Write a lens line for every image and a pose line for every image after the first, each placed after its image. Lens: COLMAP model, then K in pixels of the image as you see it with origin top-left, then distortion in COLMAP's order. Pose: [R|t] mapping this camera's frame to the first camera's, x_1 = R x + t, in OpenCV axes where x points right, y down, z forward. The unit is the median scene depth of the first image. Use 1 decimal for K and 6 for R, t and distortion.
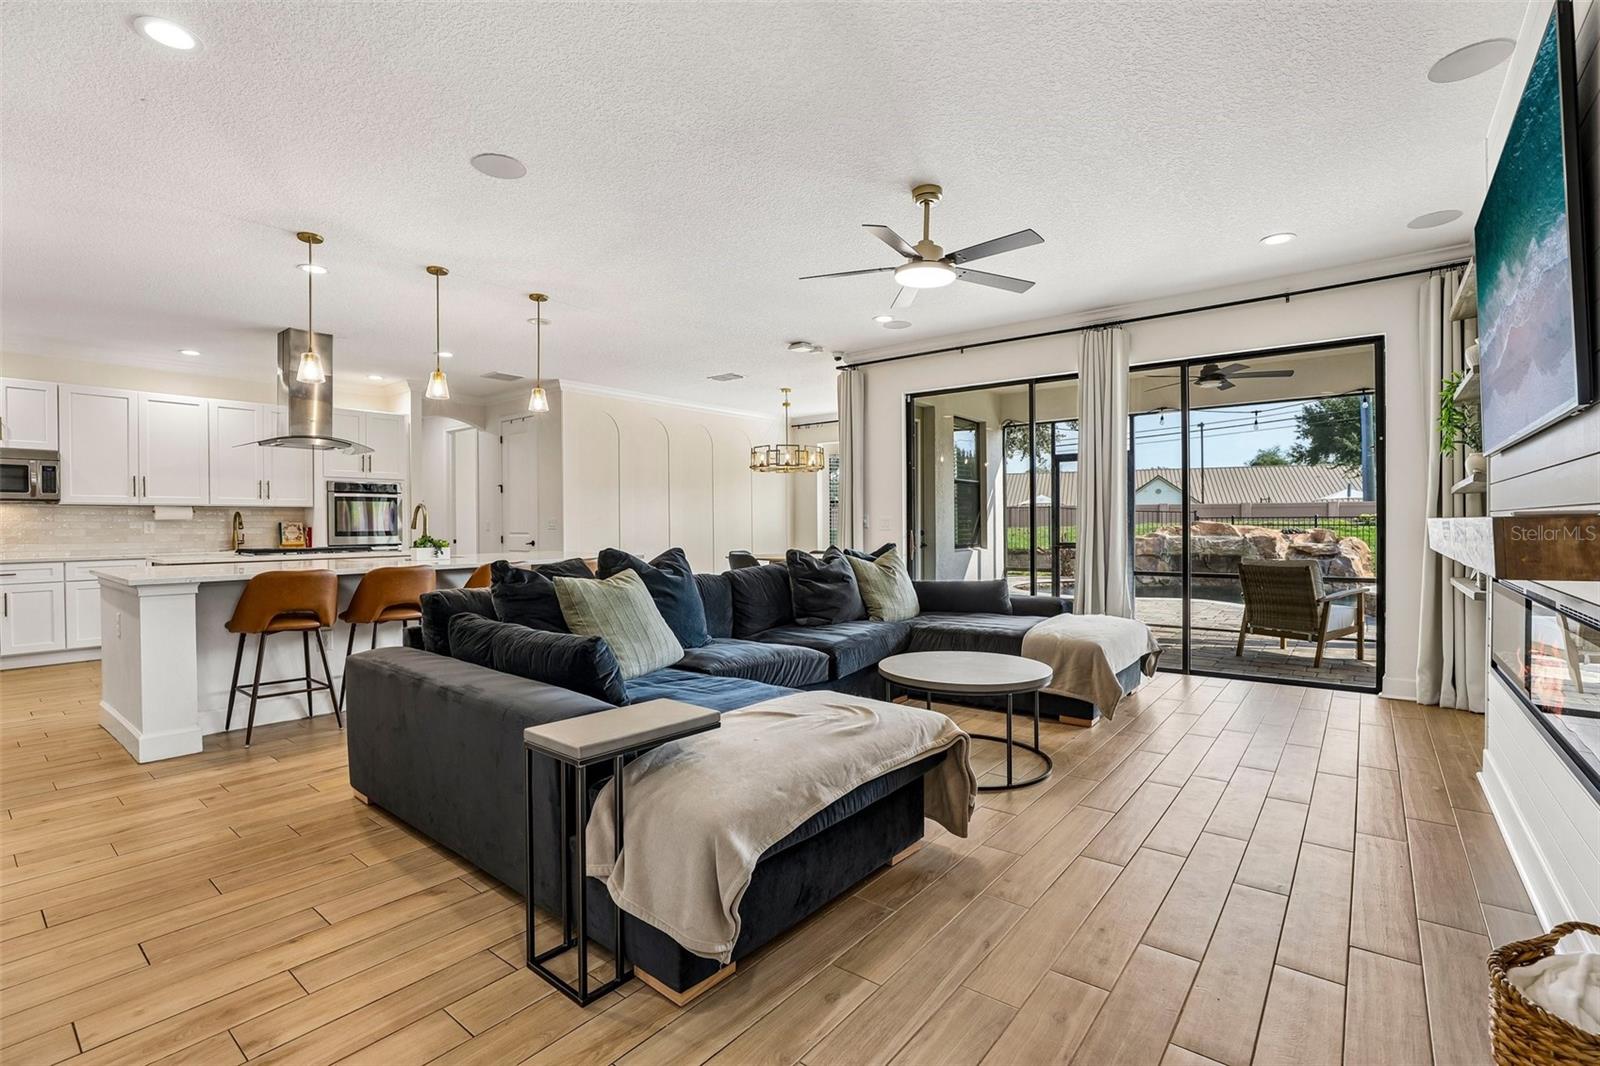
lens RADIAL K [[726.6, 0, 789.2], [0, 726.6, 531.3], [0, 0, 1]] dist [-0.037626, 0.012432]
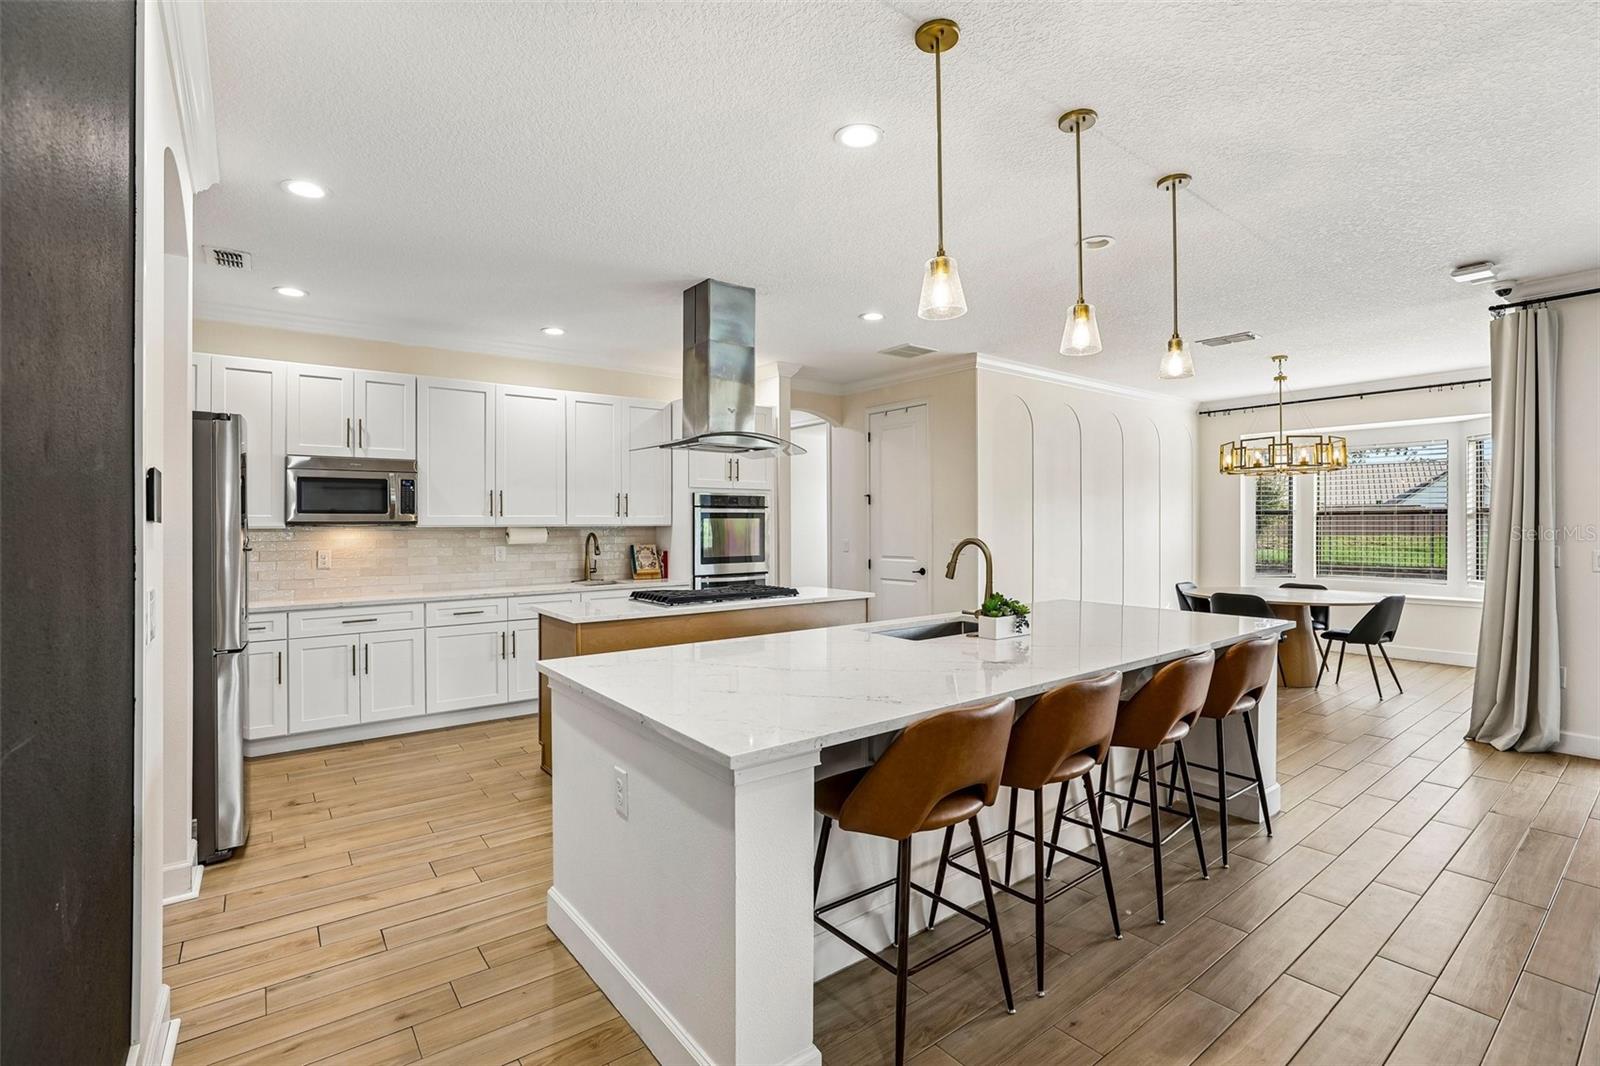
lens RADIAL K [[726.6, 0, 798.5], [0, 726.6, 533.1], [0, 0, 1]] dist [-0.037626, 0.012432]
pose [[0.972355, 0.005670, -0.233440, -0.376406], [-0.005052, 0.999982, 0.003245, -0.032345], [0.233454, -0.001976, 0.972366, 0.278257]]
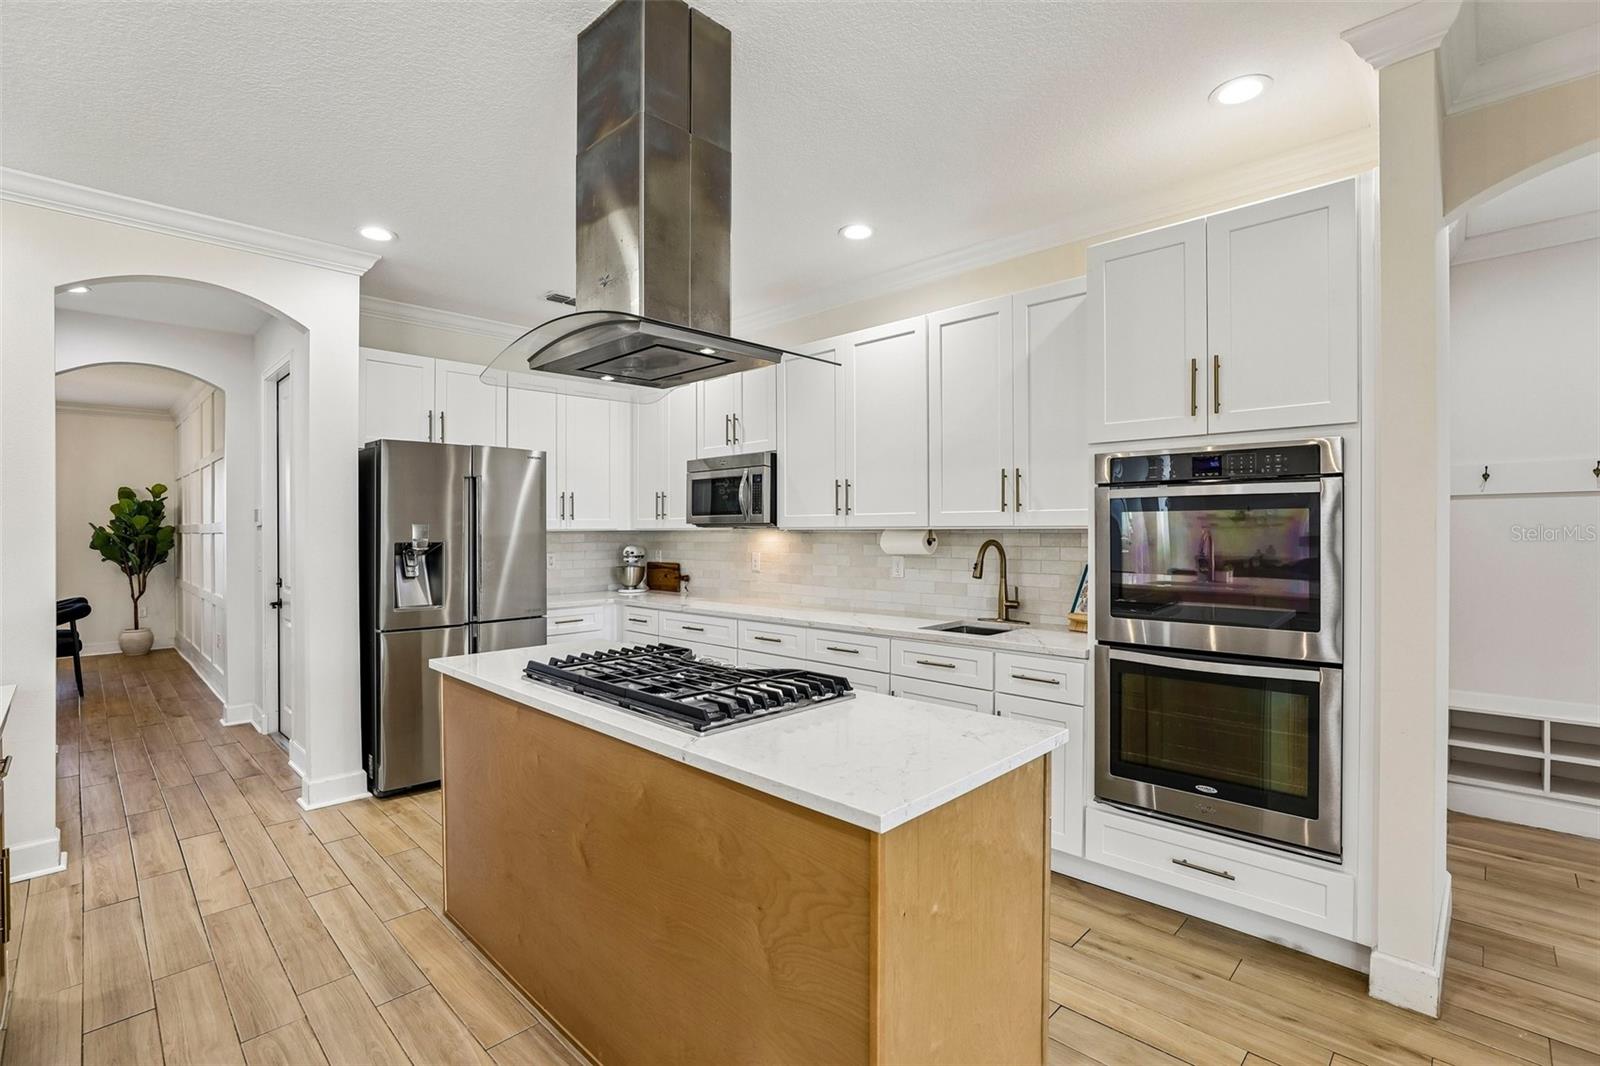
lens RADIAL K [[726.6, 0, 799.4], [0, 726.6, 522.9], [0, 0, 1]] dist [-0.037626, 0.012432]
pose [[-0.085751, 0.002176, -0.996314, -0.302520], [-0.001366, 0.999996, 0.002301, -0.041236], [0.996316, 0.001558, -0.085748, 0.958399]]
